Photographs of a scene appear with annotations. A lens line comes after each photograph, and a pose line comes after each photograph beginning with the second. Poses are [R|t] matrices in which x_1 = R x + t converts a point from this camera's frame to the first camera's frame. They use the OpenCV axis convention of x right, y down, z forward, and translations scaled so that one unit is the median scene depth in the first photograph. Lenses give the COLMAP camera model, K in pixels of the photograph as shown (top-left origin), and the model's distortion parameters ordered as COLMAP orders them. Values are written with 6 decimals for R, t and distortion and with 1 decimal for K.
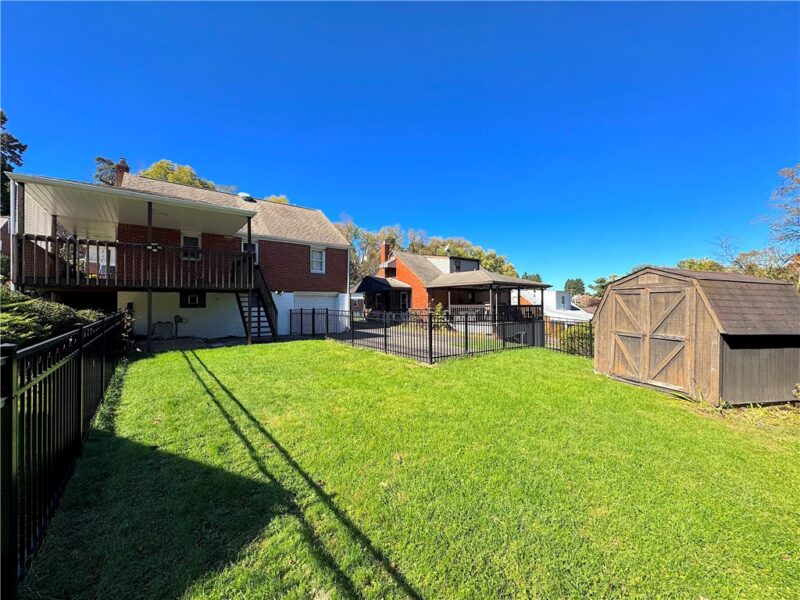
lens RADIAL K [[317.1, 0, 405.6], [0, 317.1, 302.3], [0, 0, 1]] dist [-0.001333, 0.000211]
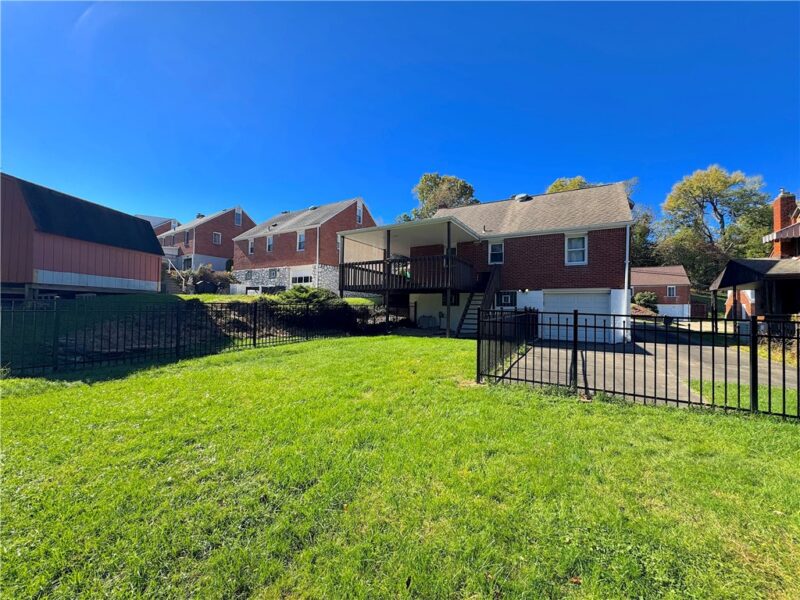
lens RADIAL K [[317.1, 0, 402.4], [0, 317.1, 301.1], [0, 0, 1]] dist [-0.001333, 0.000211]
pose [[0.363528, -0.007026, -0.931557, 0.322679], [-0.010371, 0.999879, -0.011589, 0.013037], [0.931525, 0.013874, 0.363411, 0.311086]]
